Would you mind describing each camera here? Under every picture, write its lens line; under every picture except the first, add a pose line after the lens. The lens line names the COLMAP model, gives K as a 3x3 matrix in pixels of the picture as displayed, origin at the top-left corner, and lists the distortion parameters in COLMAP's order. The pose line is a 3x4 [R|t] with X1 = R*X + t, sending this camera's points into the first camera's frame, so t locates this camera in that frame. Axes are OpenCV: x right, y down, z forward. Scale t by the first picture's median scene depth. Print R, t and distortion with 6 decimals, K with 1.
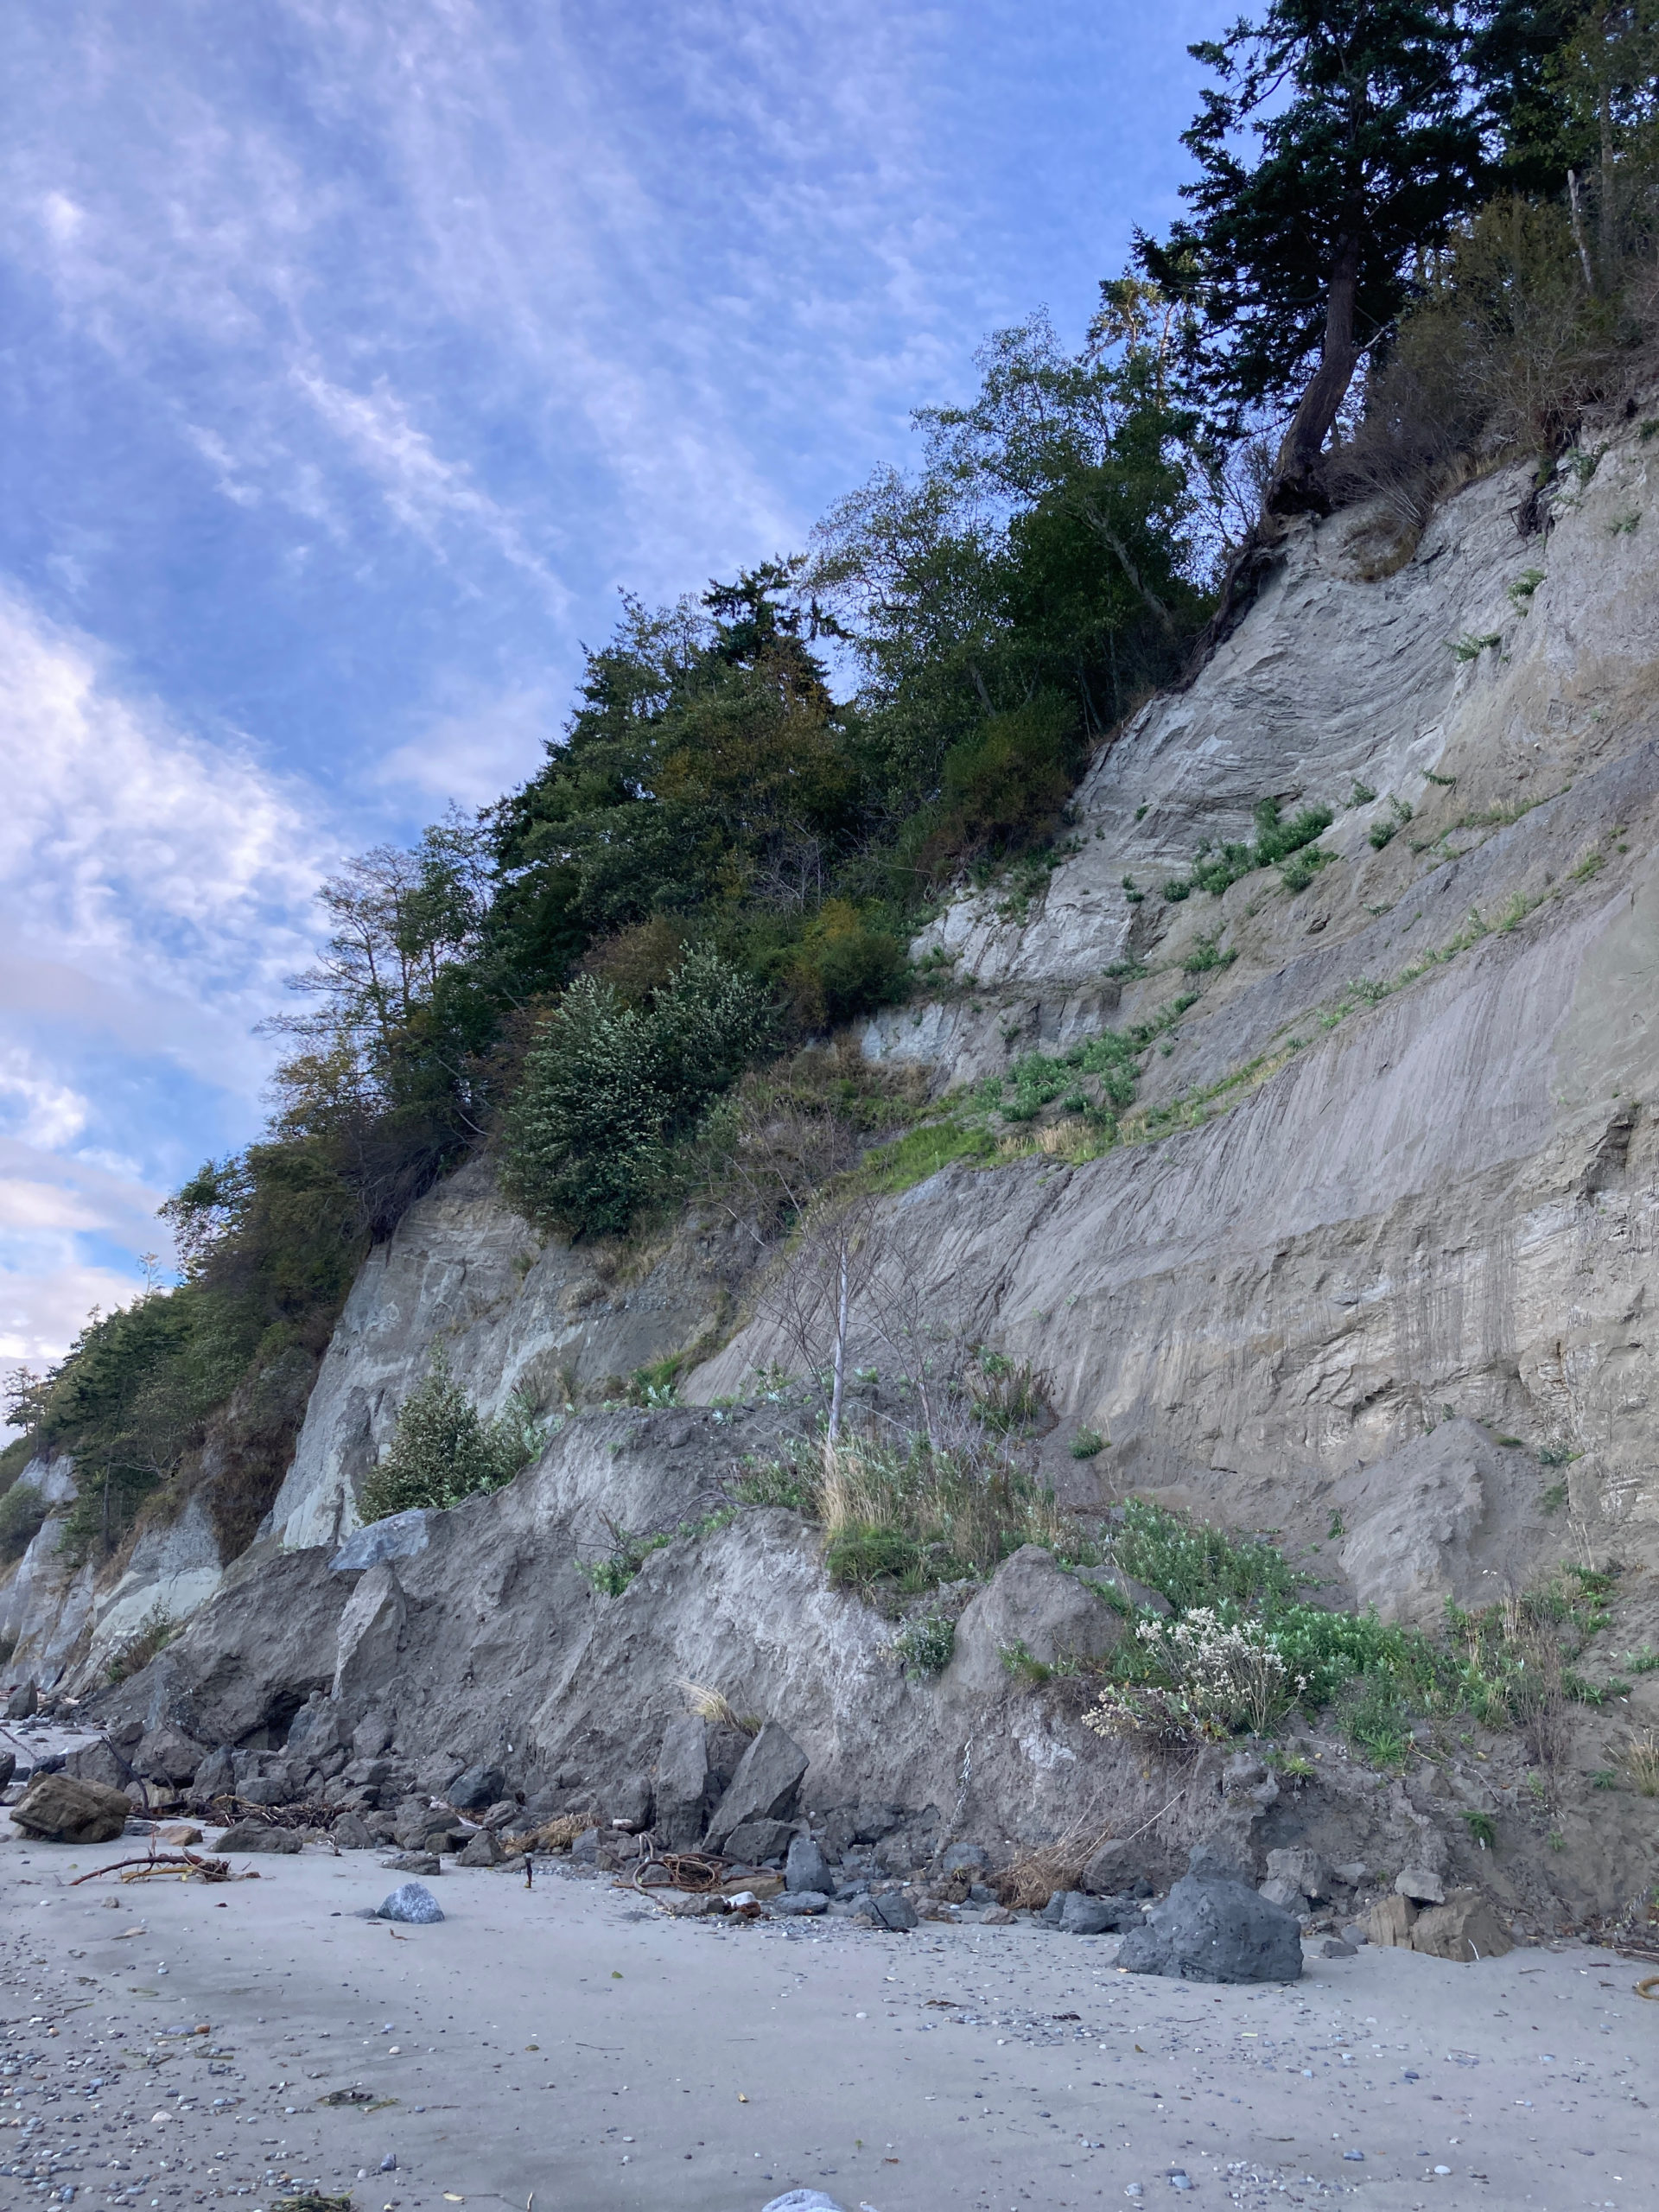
lens RADIAL K [[1811.1, 0, 832.6], [0, 1811.1, 1108.5], [0, 0, 1]] dist [0.027767, -0.023561]
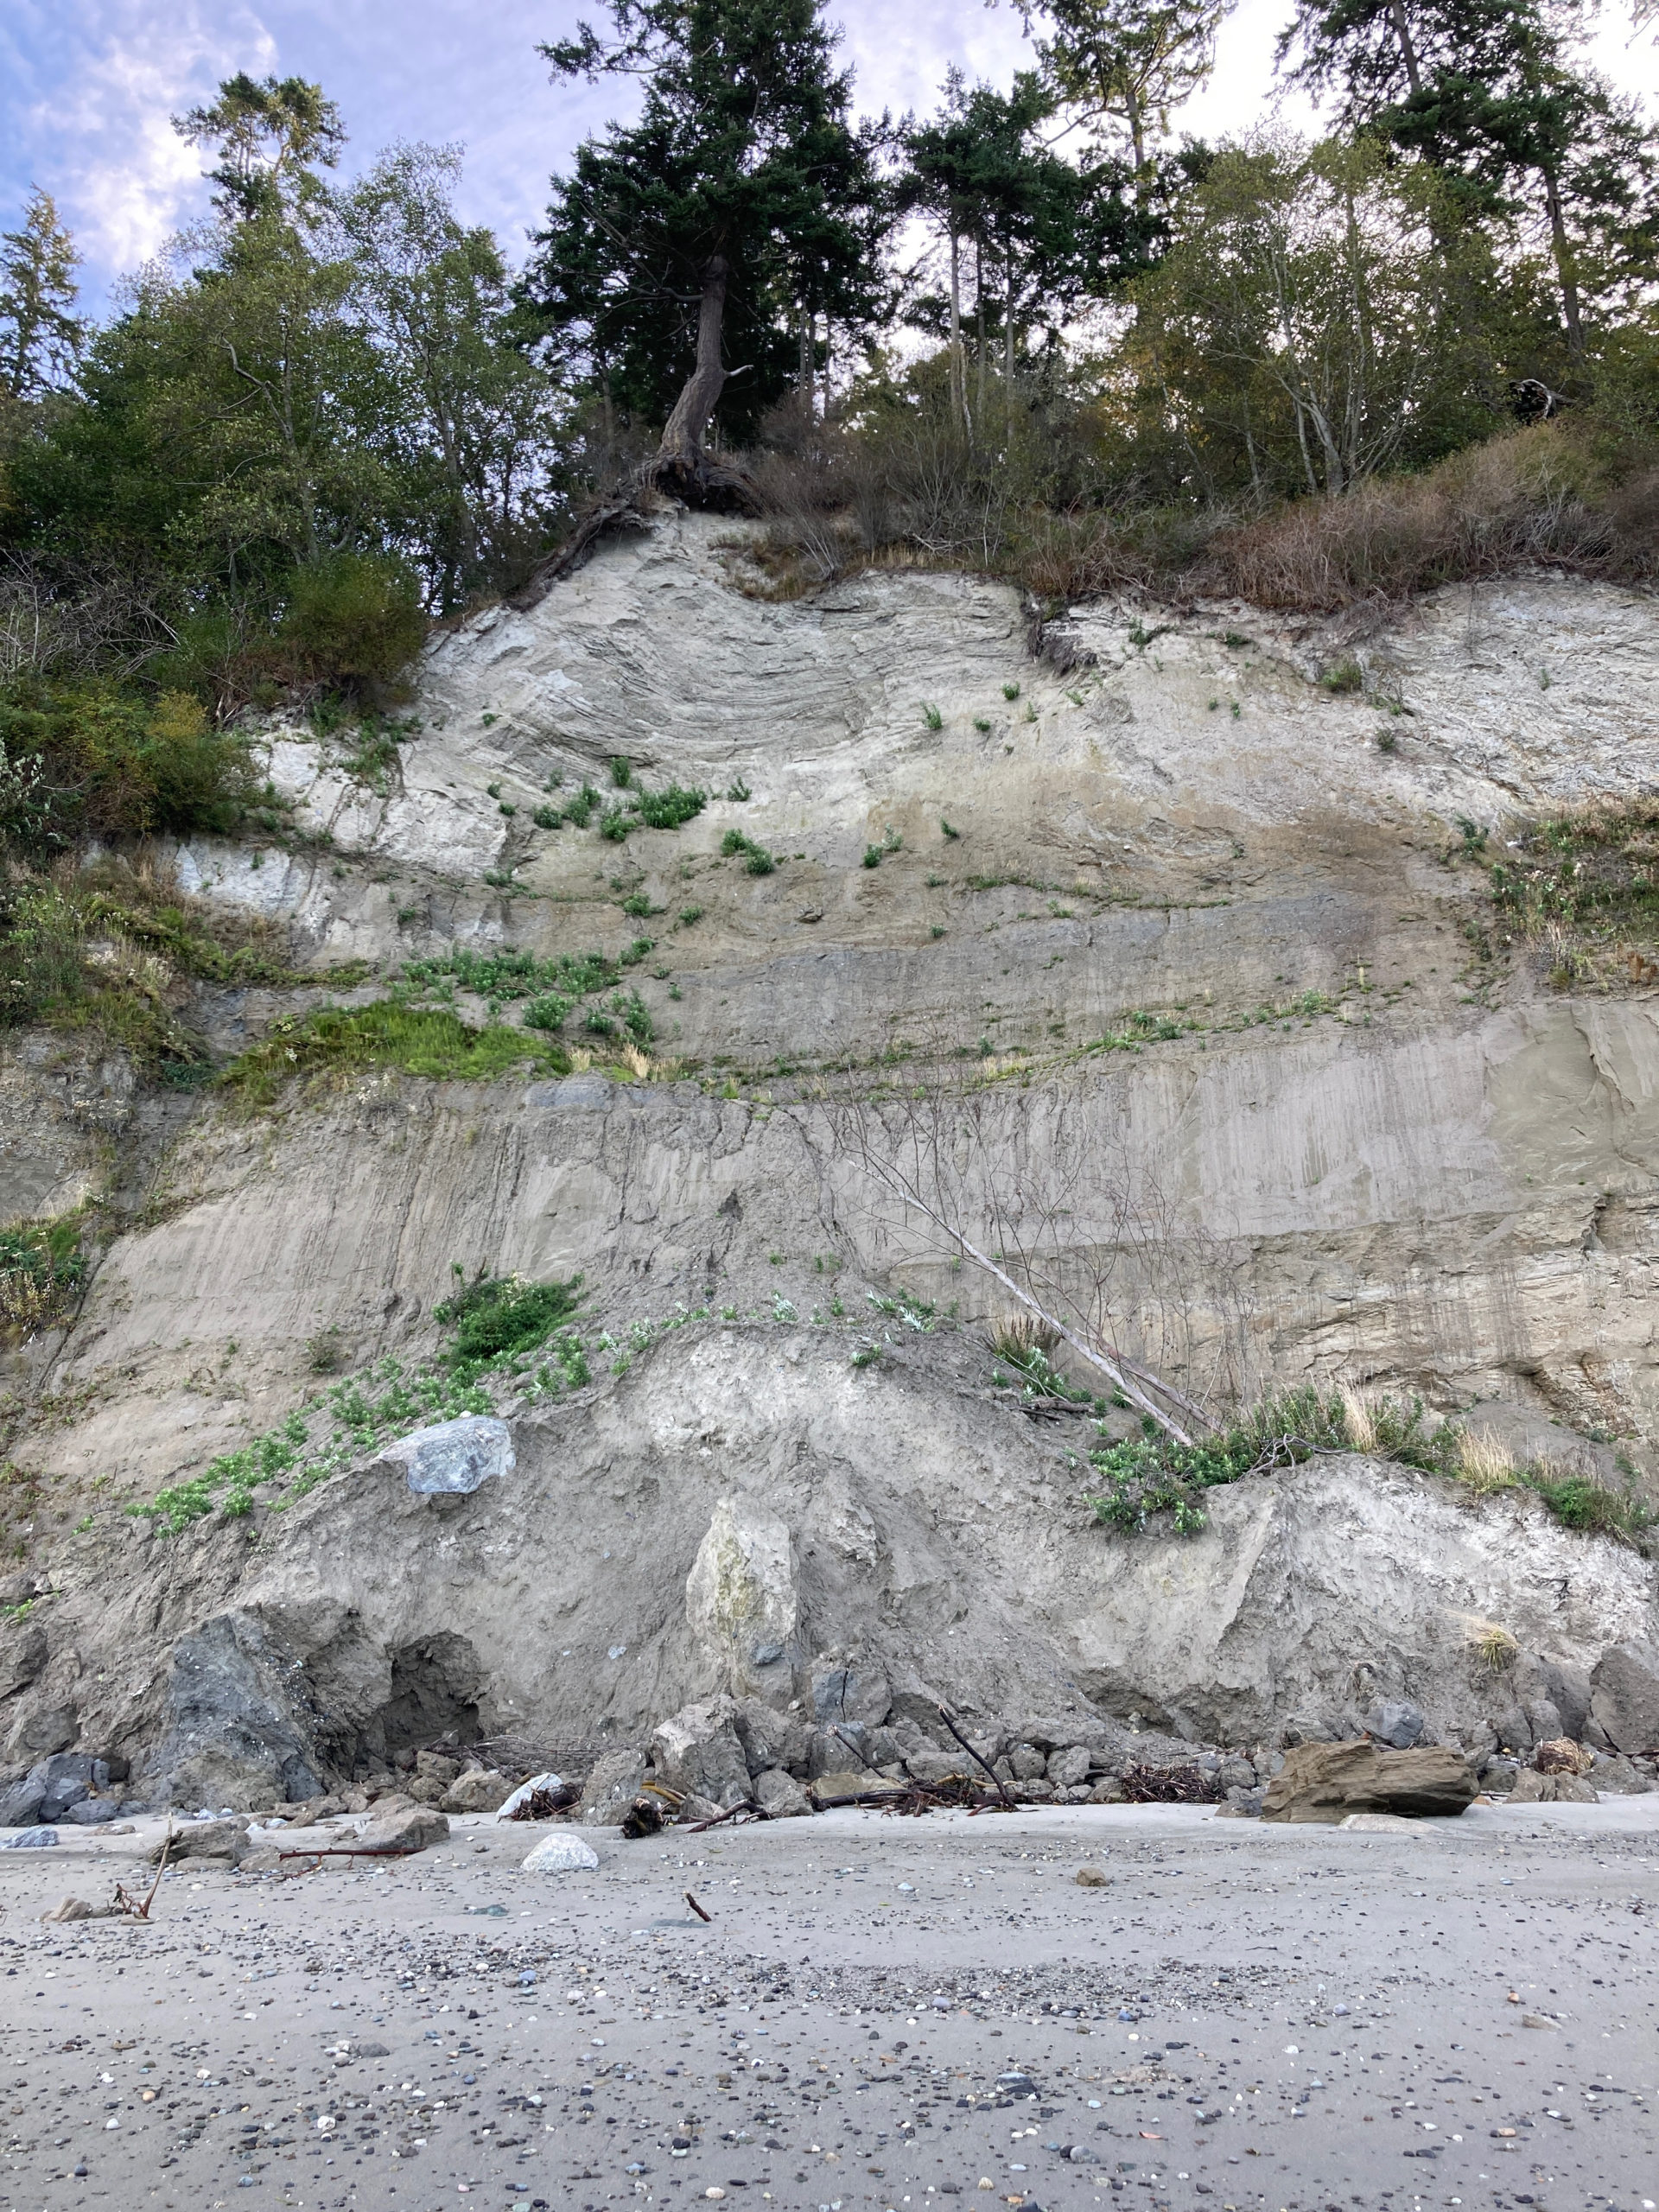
lens RADIAL K [[1811.1, 0, 848.8], [0, 1811.1, 1077.5], [0, 0, 1]] dist [0.027767, -0.023561]
pose [[0.610876, 0.194763, 0.767397, -0.431289], [-0.209739, 0.974450, -0.080353, 0.061643], [-0.763440, -0.111867, 0.636117, 0.228740]]
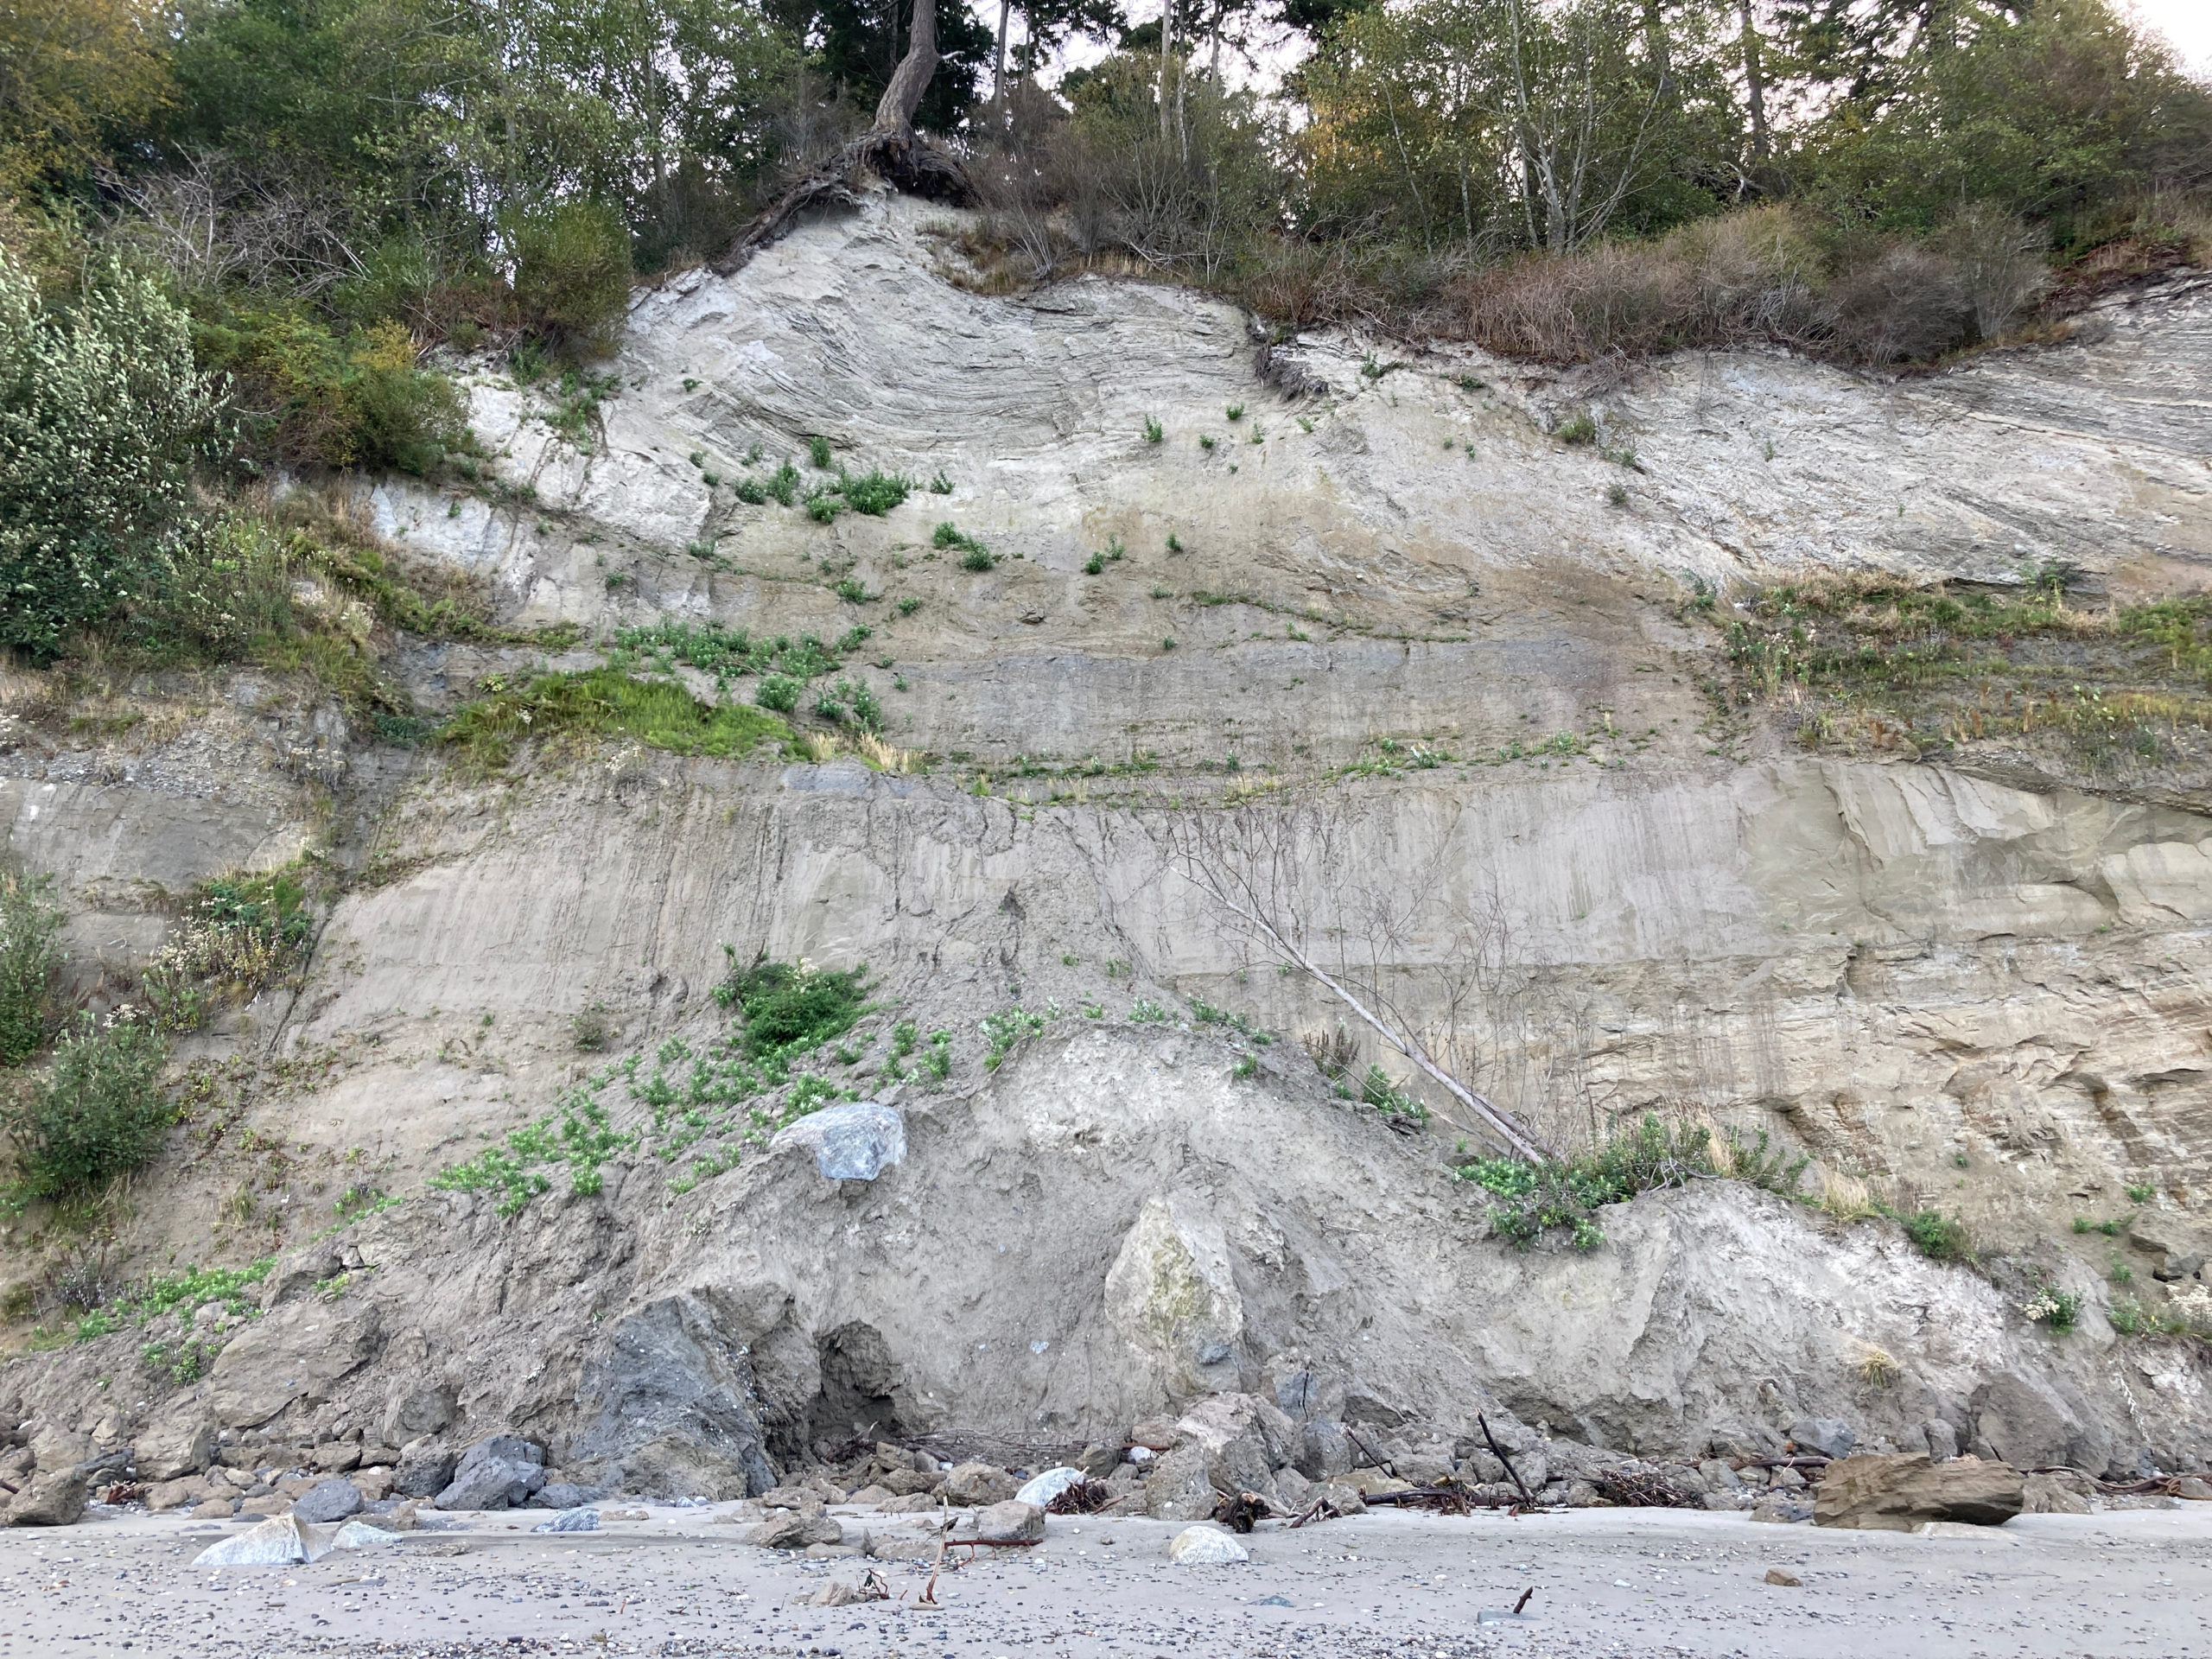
lens RADIAL K [[1811.1, 0, 1100.3], [0, 1811.1, 816.9], [0, 0, 1]] dist [0.027767, -0.023561]
pose [[0.483691, 0.221652, 0.846708, -0.484212], [-0.265974, 0.958875, -0.099075, 0.088419], [-0.833847, -0.177281, 0.522753, 0.310919]]
